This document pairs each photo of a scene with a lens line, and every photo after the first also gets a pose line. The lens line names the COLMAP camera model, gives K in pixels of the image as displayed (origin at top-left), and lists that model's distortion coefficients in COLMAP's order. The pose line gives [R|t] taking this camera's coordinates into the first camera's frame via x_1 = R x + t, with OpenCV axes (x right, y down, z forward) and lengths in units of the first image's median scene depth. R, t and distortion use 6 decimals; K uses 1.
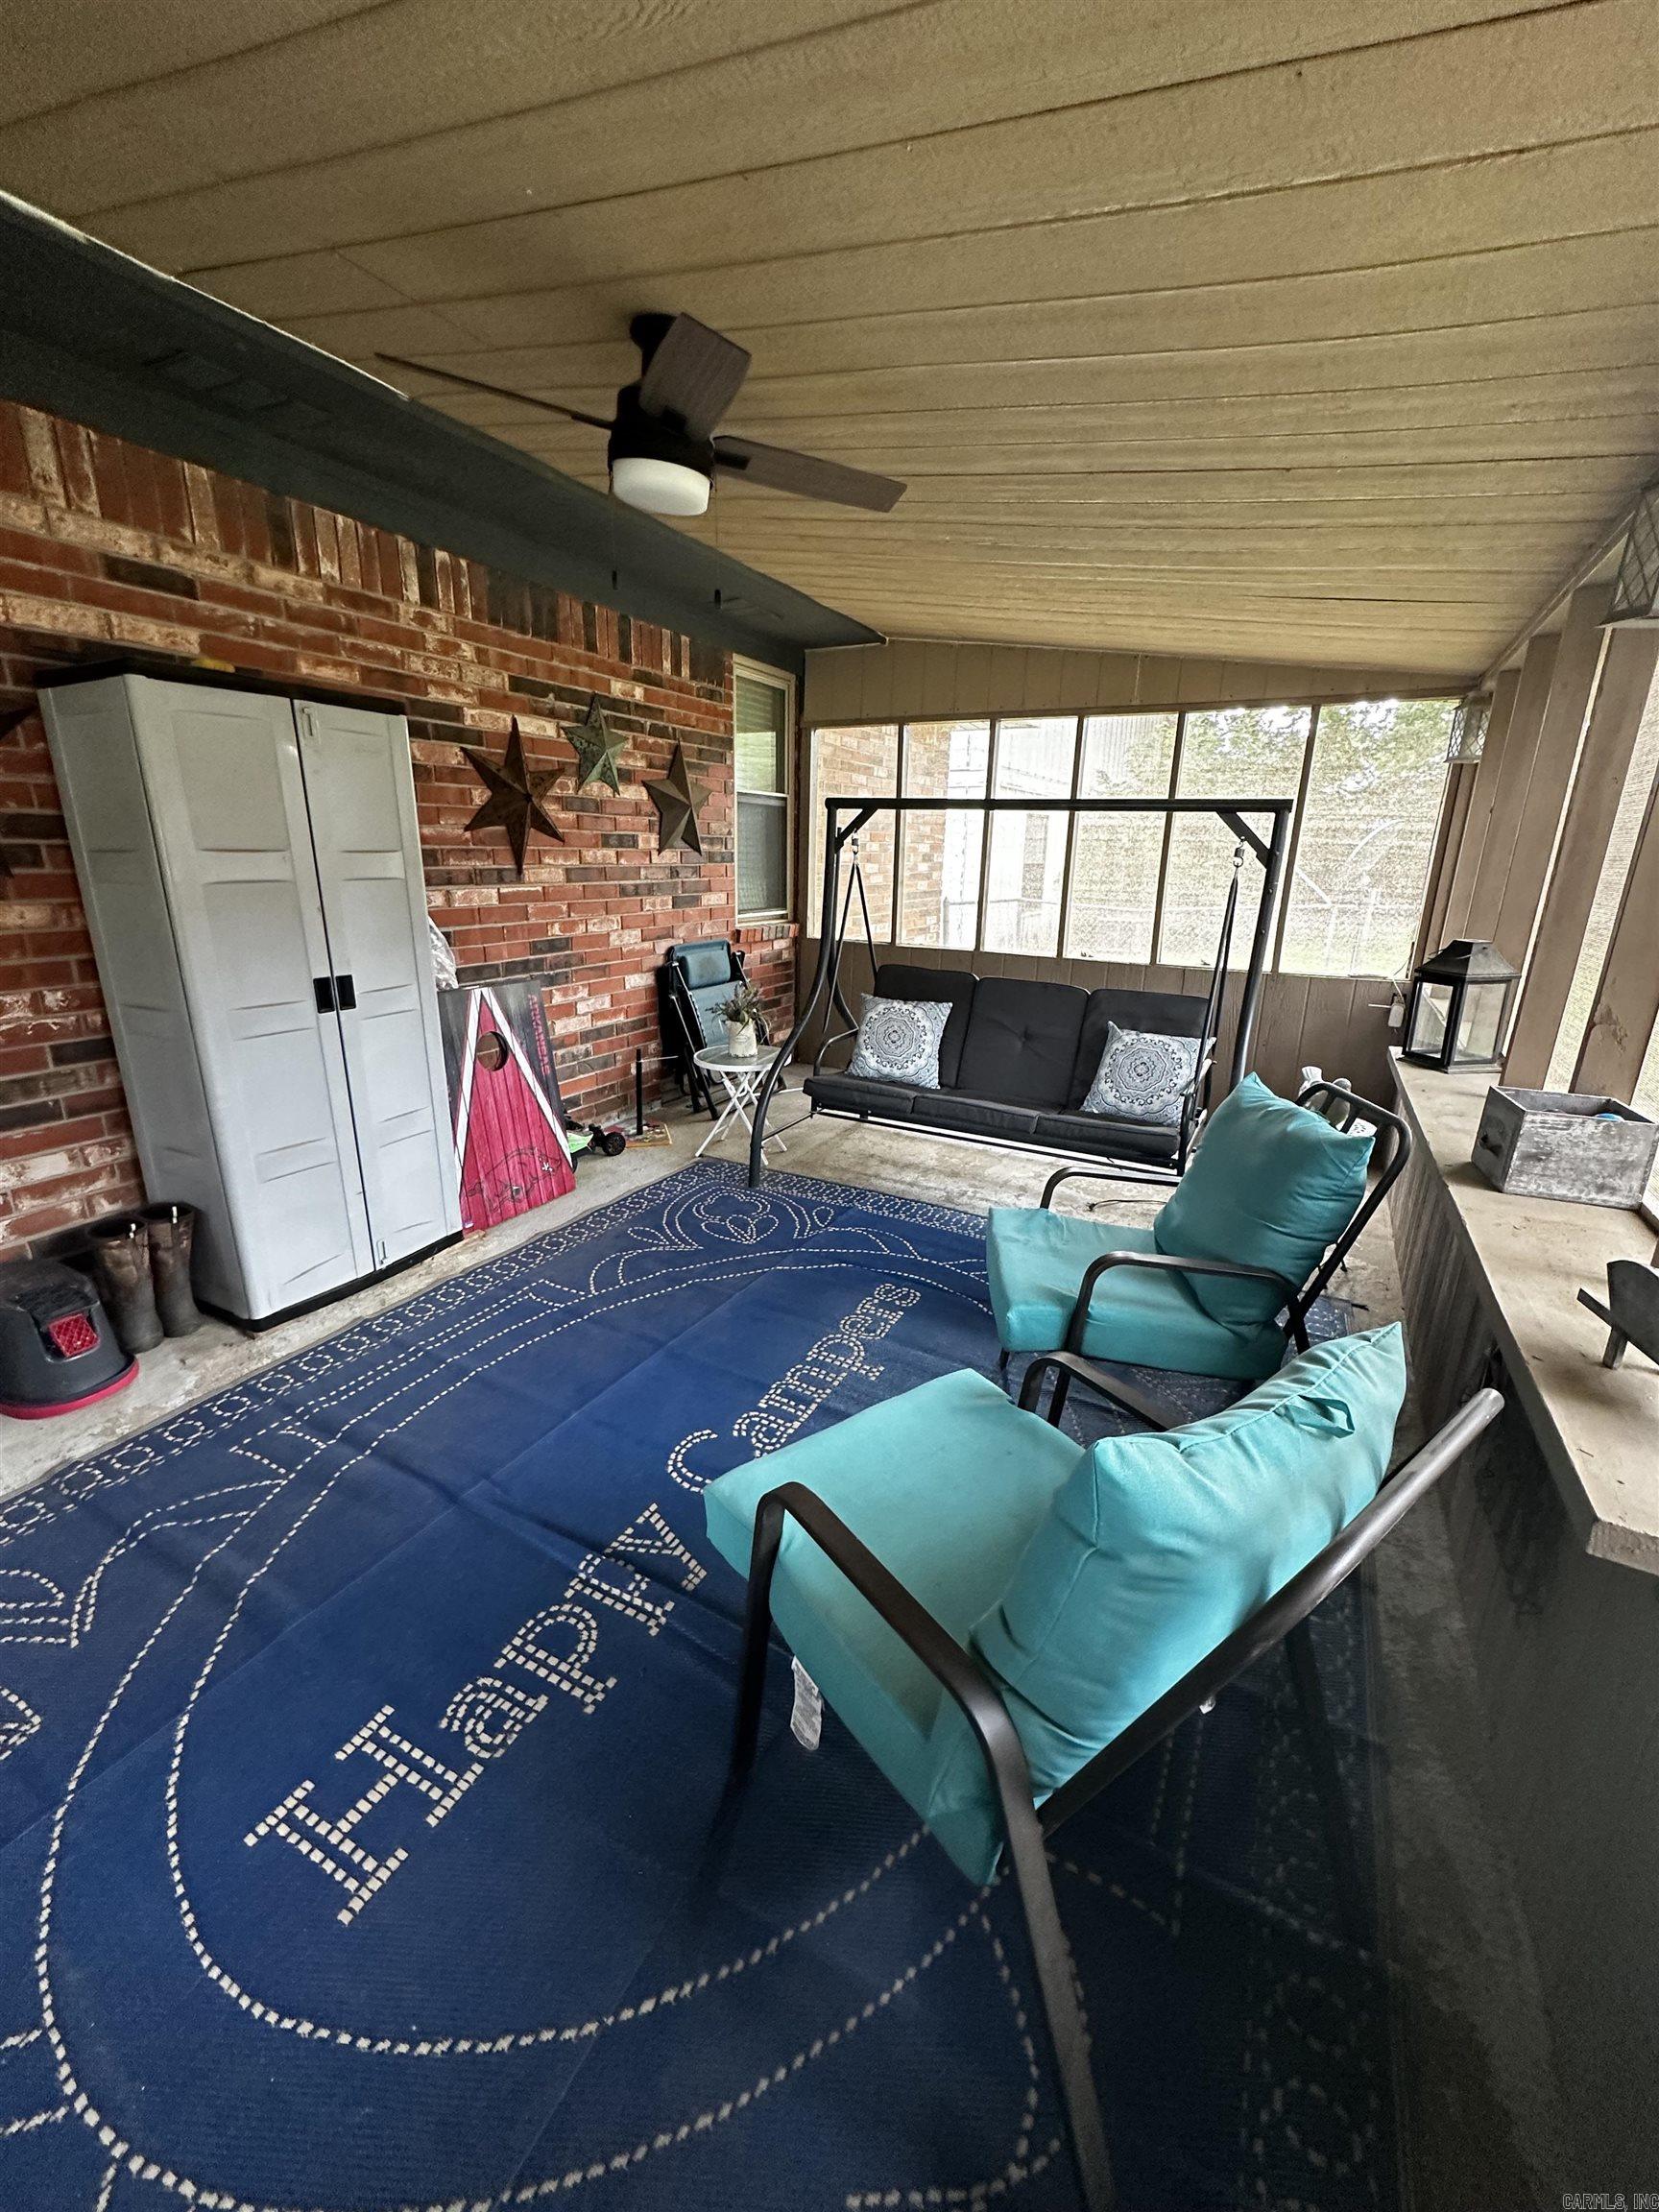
lens RADIAL K [[876.2, 0, 828.2], [0, 876.2, 1109.2], [0, 0, 1]] dist [-0.003100, 0.000233]
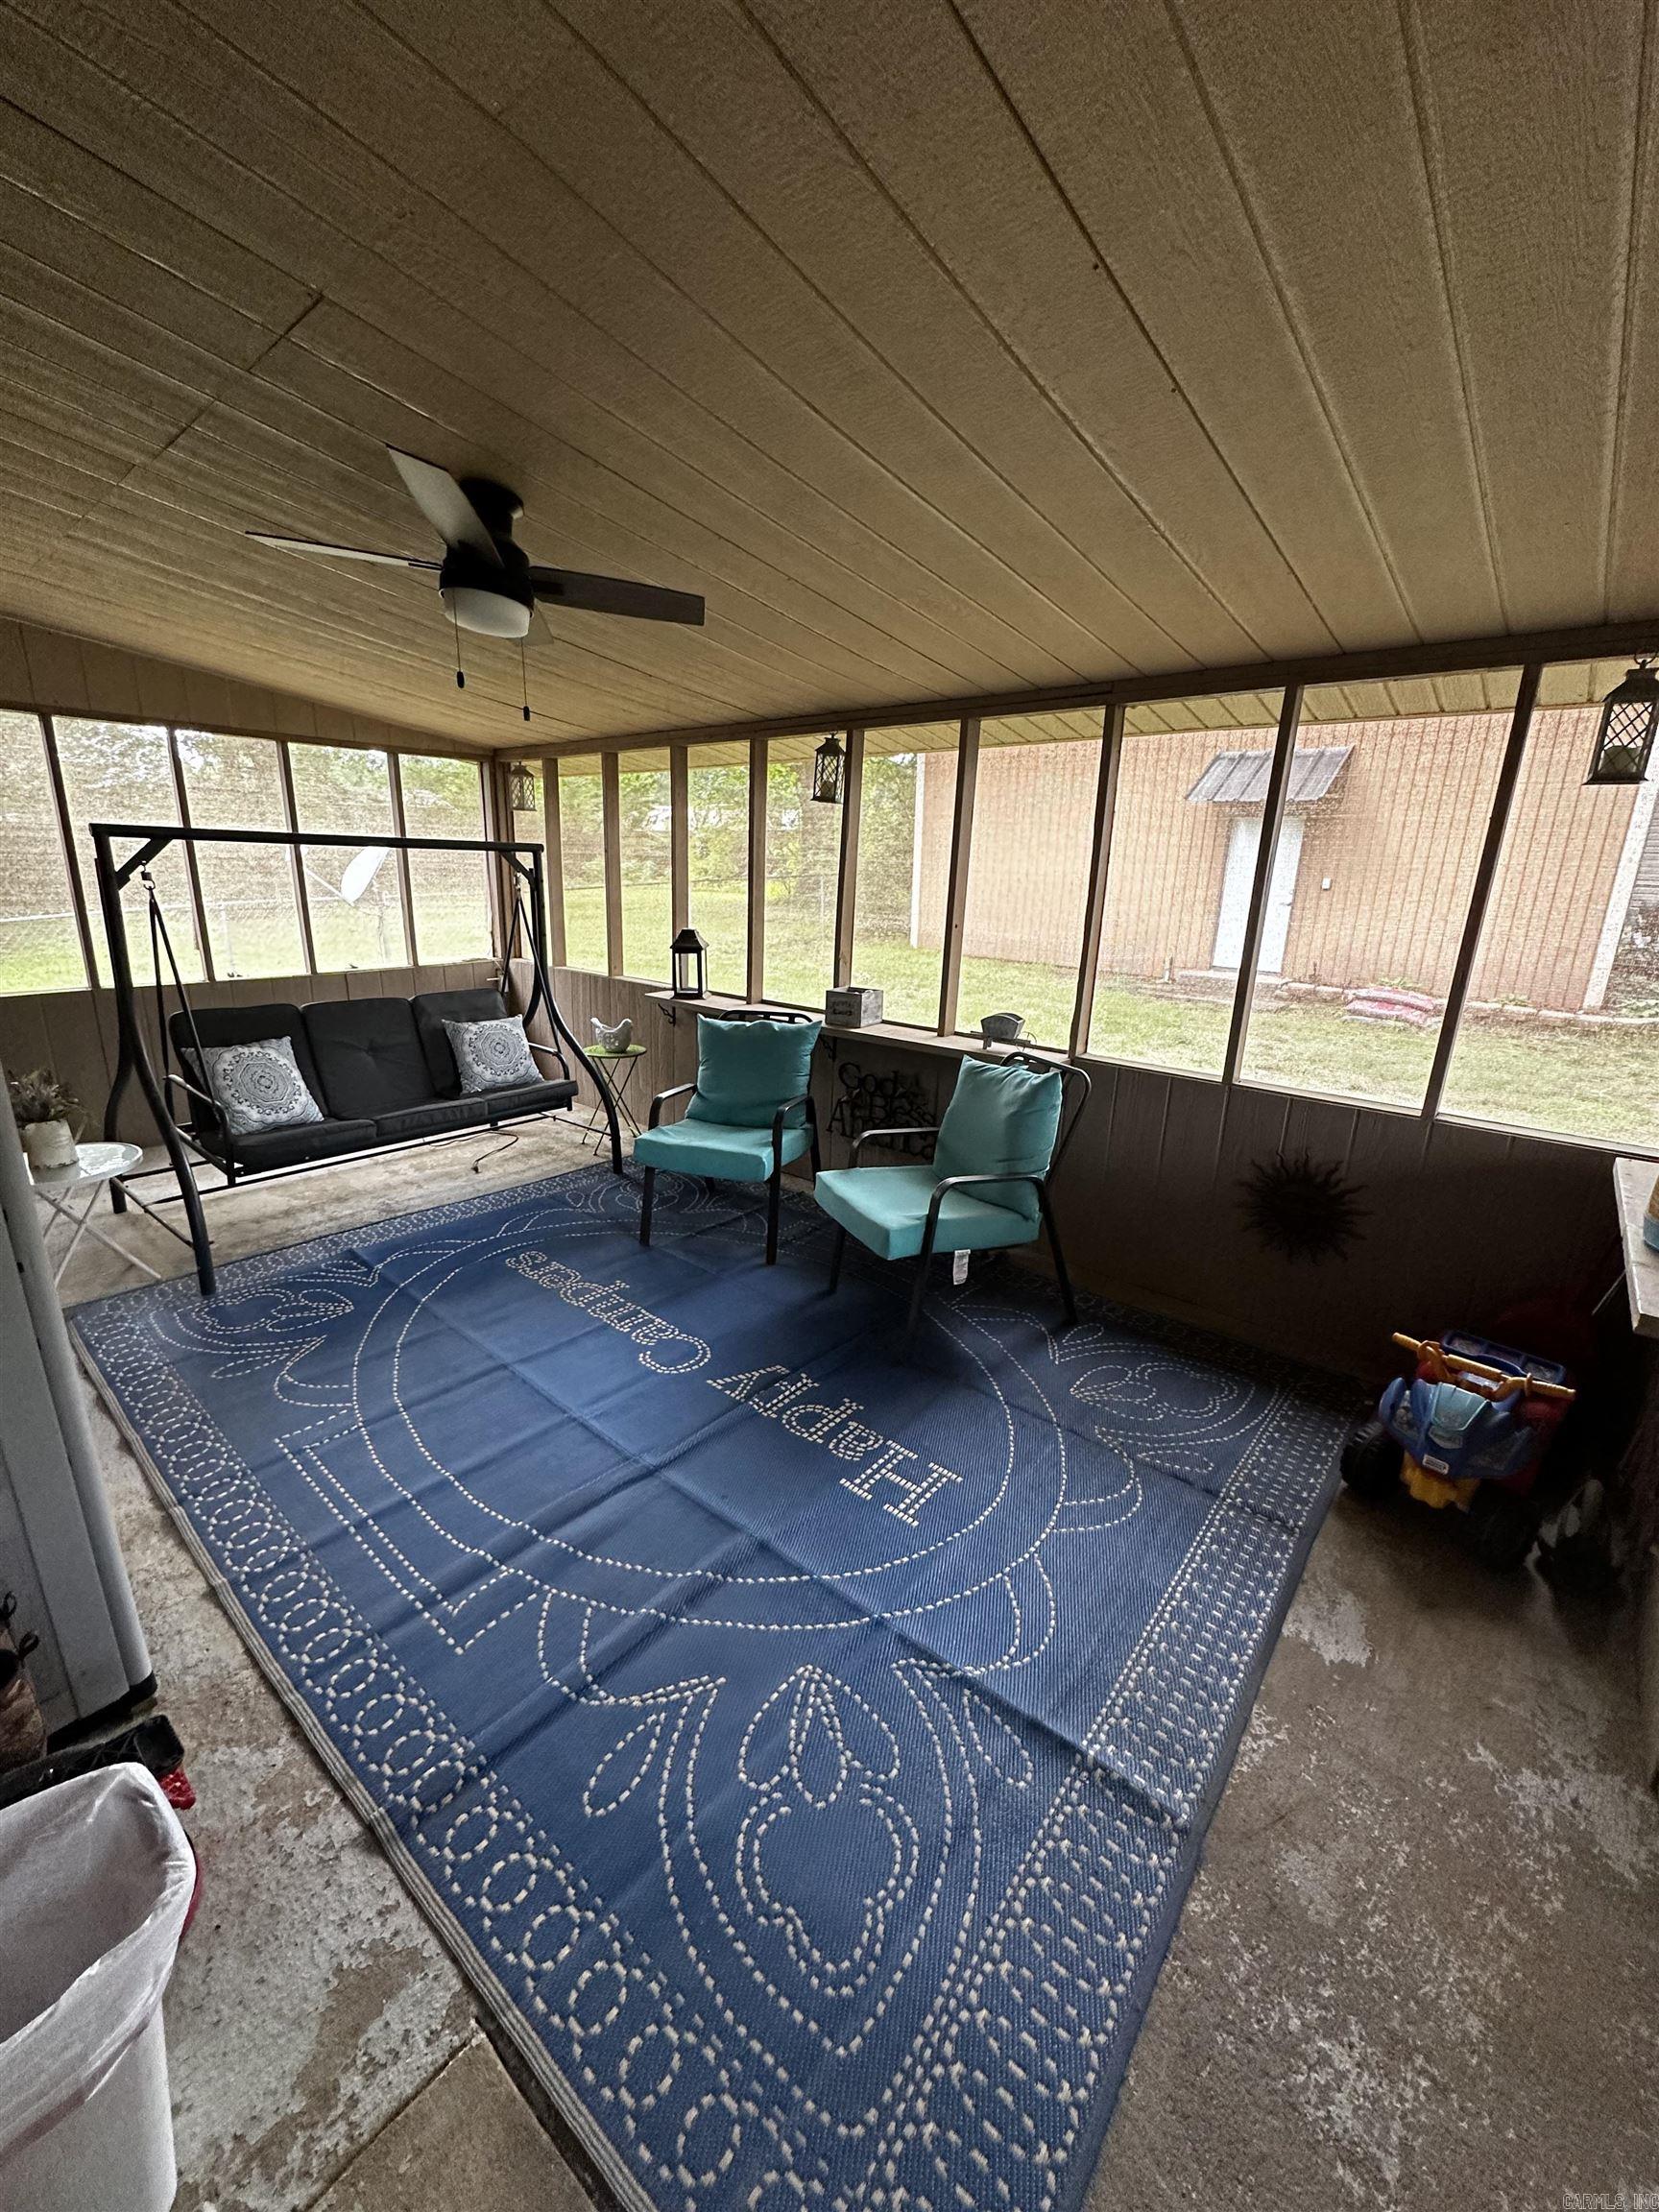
lens RADIAL K [[876.2, 0, 826.7], [0, 876.2, 1104.0], [0, 0, 1]] dist [-0.003100, 0.000233]
pose [[0.219071, -0.276363, 0.935752, -0.706751], [0.255836, 0.941763, 0.218244, -0.115670], [-0.941571, 0.191588, 0.277017, 0.184985]]
